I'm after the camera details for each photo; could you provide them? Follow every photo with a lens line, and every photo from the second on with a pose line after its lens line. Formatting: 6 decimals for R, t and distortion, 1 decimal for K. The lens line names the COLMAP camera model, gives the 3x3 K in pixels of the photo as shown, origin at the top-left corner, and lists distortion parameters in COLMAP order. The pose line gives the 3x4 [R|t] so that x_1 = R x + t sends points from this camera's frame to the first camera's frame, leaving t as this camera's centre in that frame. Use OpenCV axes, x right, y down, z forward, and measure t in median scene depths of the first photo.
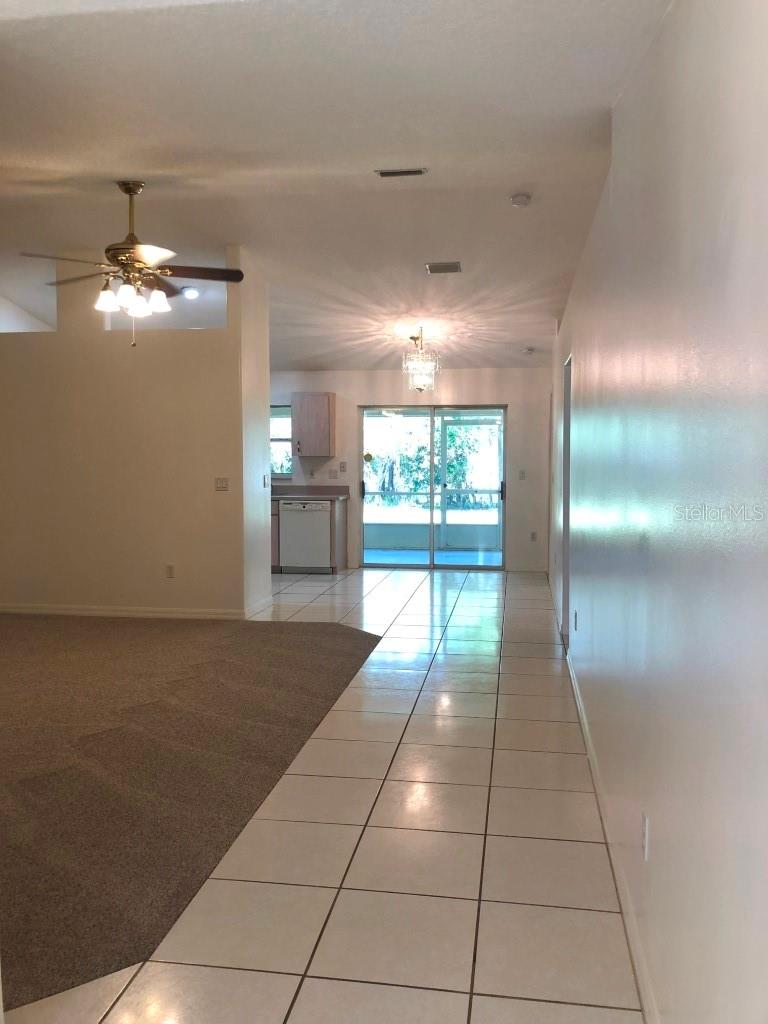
lens RADIAL K [[830.8, 0, 387.9], [0, 830.8, 510.1], [0, 0, 1]] dist [0.022375, -0.012131]
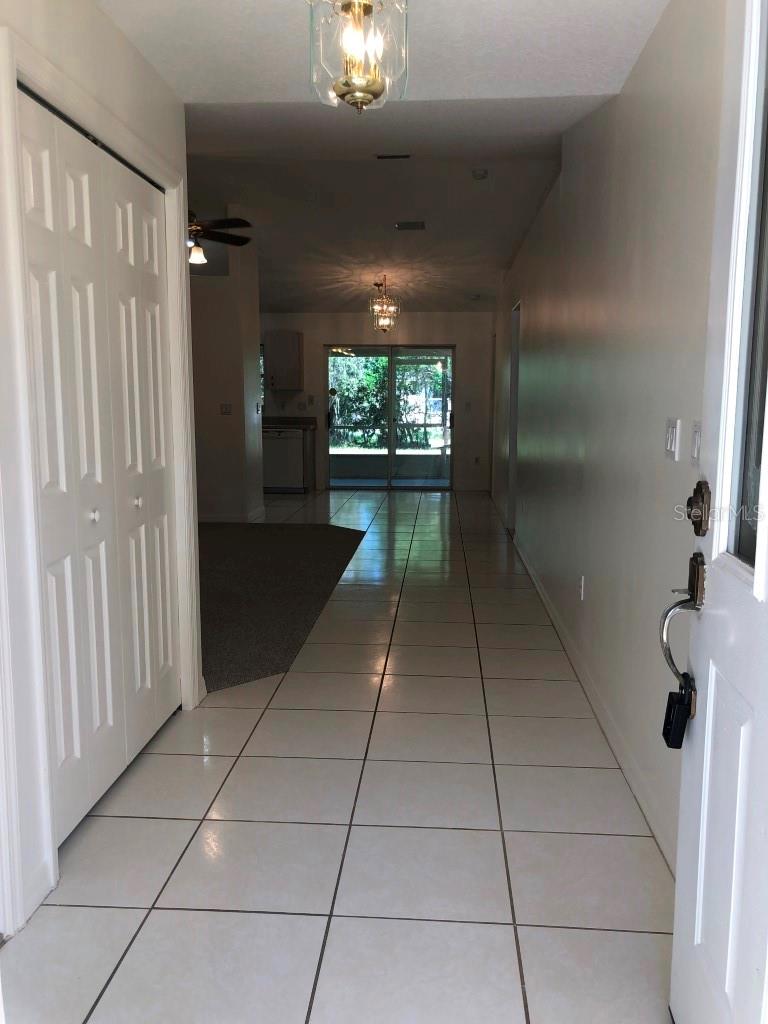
lens RADIAL K [[830.8, 0, 387.9], [0, 830.8, 510.1], [0, 0, 1]] dist [0.022375, -0.012131]
pose [[0.996346, -0.009944, 0.084825, -0.061186], [0.004301, 0.997780, 0.066453, 0.029094], [-0.085297, -0.065845, 0.994177, -0.174633]]
